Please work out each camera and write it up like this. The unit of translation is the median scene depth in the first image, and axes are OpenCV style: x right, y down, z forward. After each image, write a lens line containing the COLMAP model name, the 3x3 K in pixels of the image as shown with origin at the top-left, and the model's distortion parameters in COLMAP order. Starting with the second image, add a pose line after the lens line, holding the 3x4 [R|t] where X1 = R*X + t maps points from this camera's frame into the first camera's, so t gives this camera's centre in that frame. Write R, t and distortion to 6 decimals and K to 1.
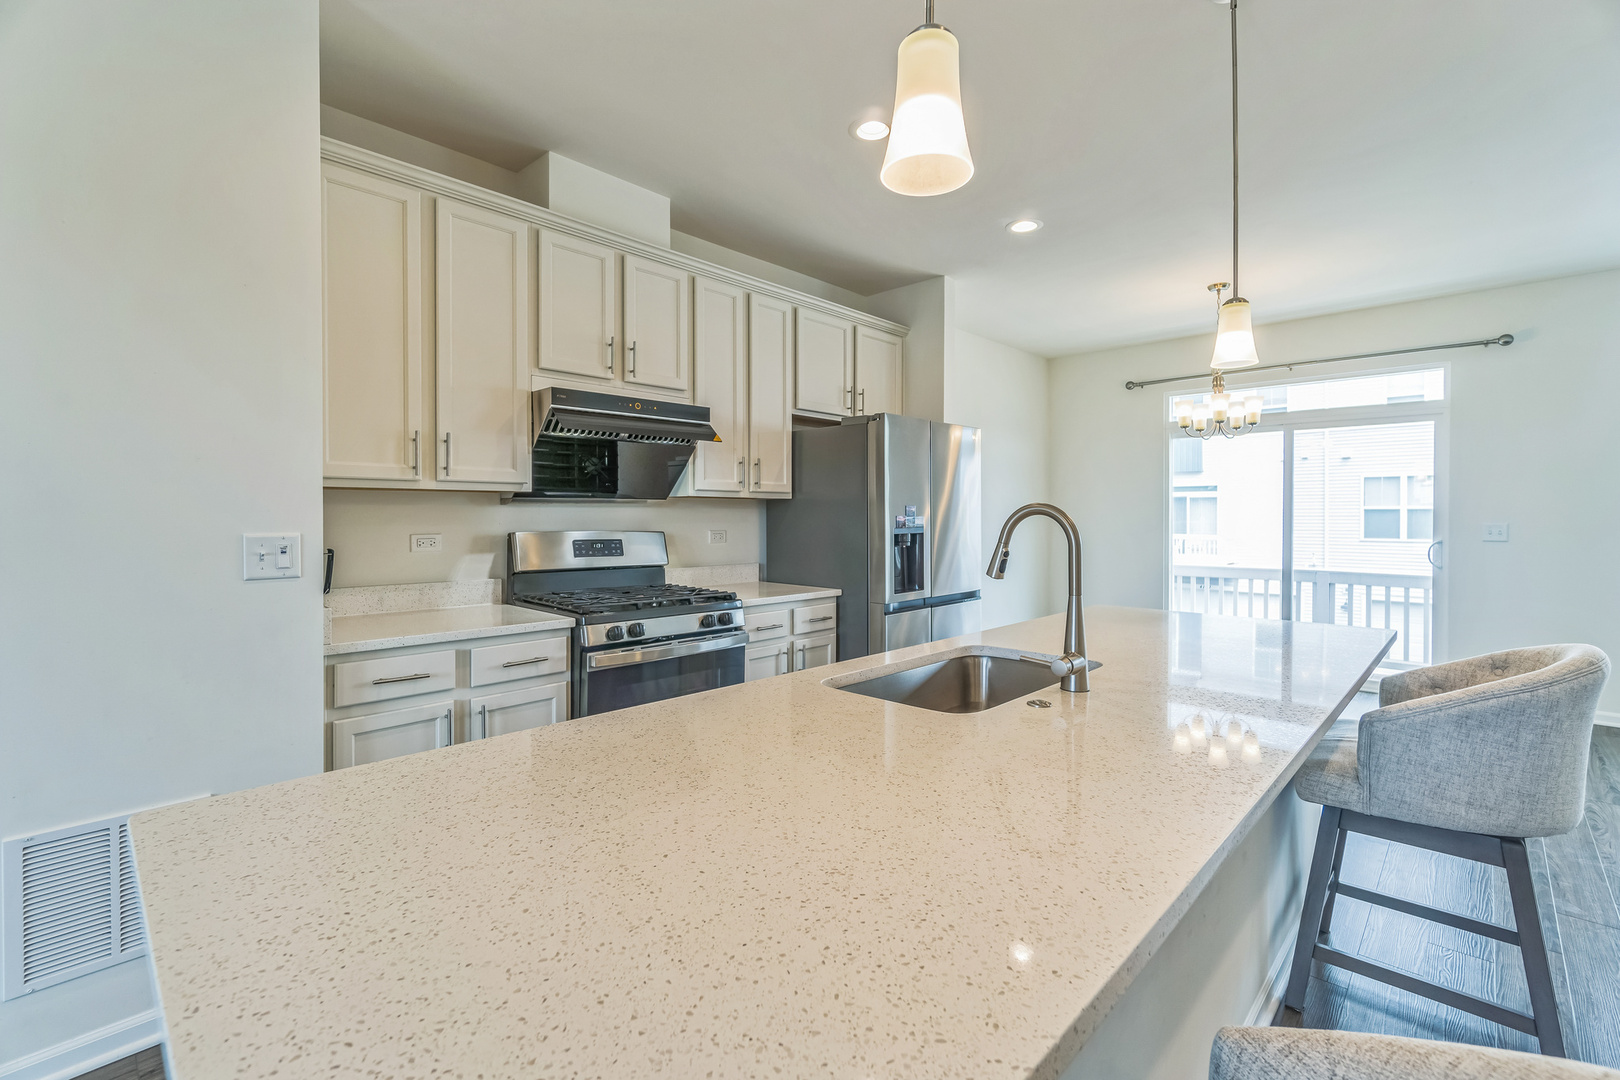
lens RADIAL K [[705.3, 0, 808.5], [0, 705.3, 540.7], [0, 0, 1]] dist [0.001515, 0.001213]
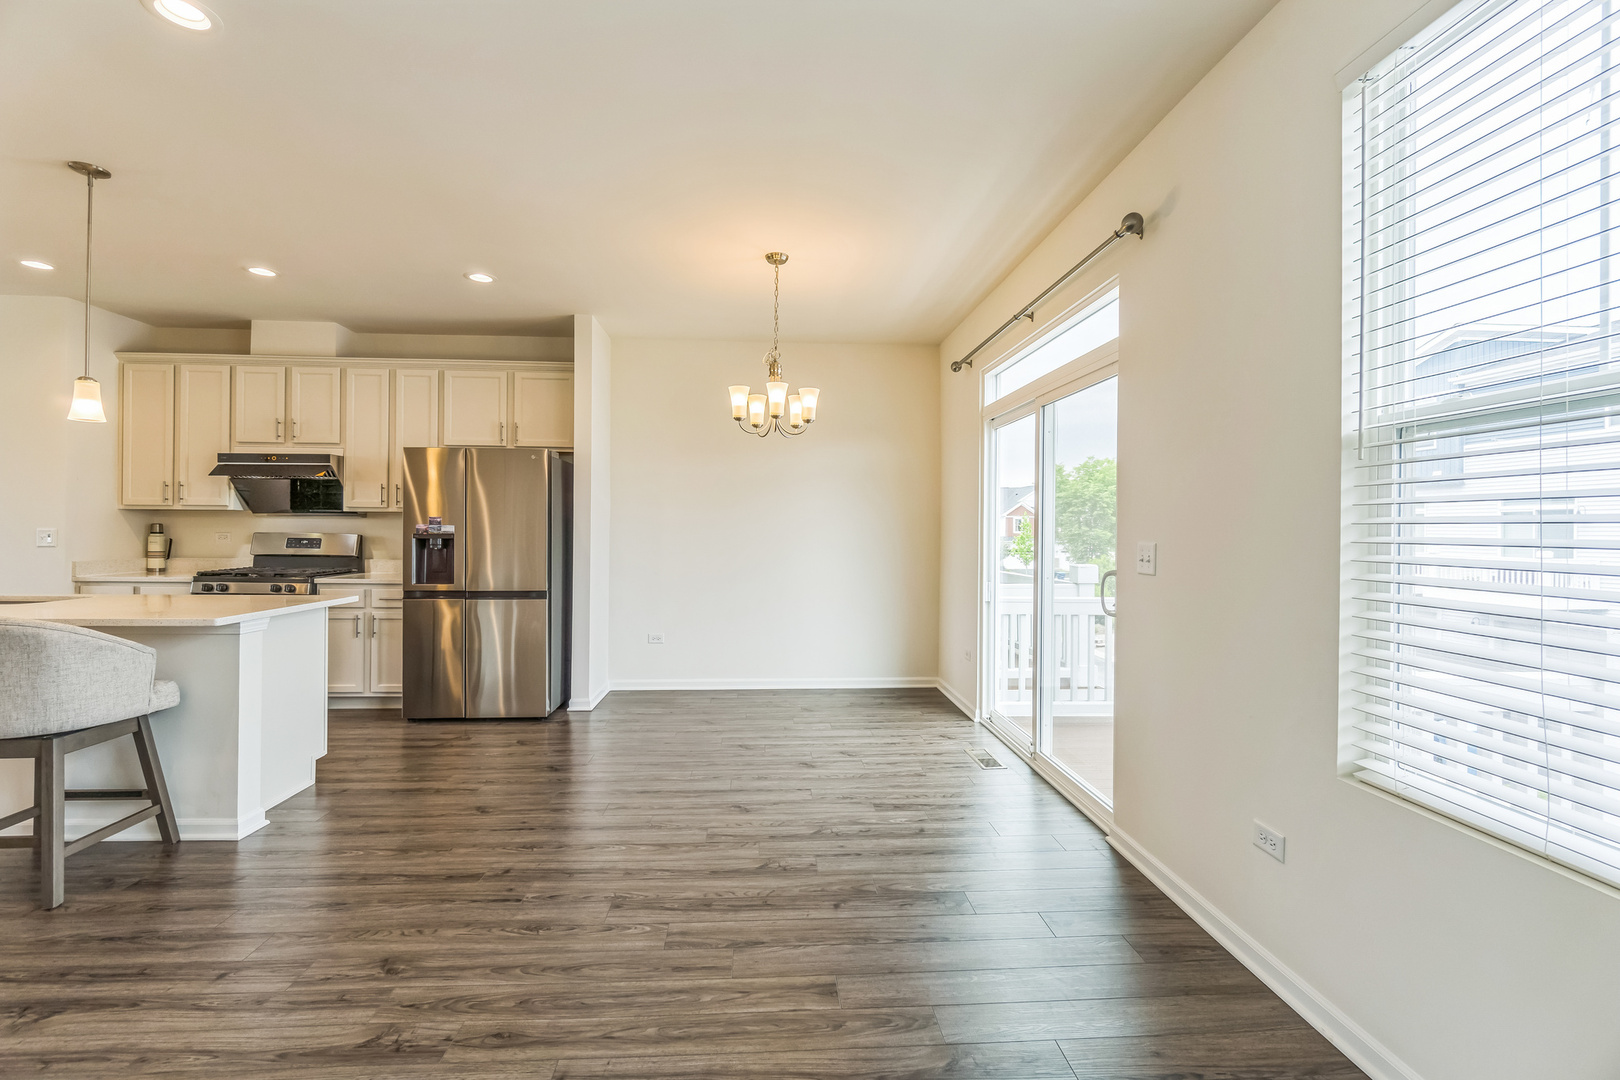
lens RADIAL K [[705.3, 0, 805.2], [0, 705.3, 532.0], [0, 0, 1]] dist [0.001515, 0.001213]
pose [[0.731238, 0.008815, -0.682066, 1.759202], [-0.033688, 0.999163, -0.023203, -0.017458], [0.681290, 0.039944, 0.730923, 0.607102]]
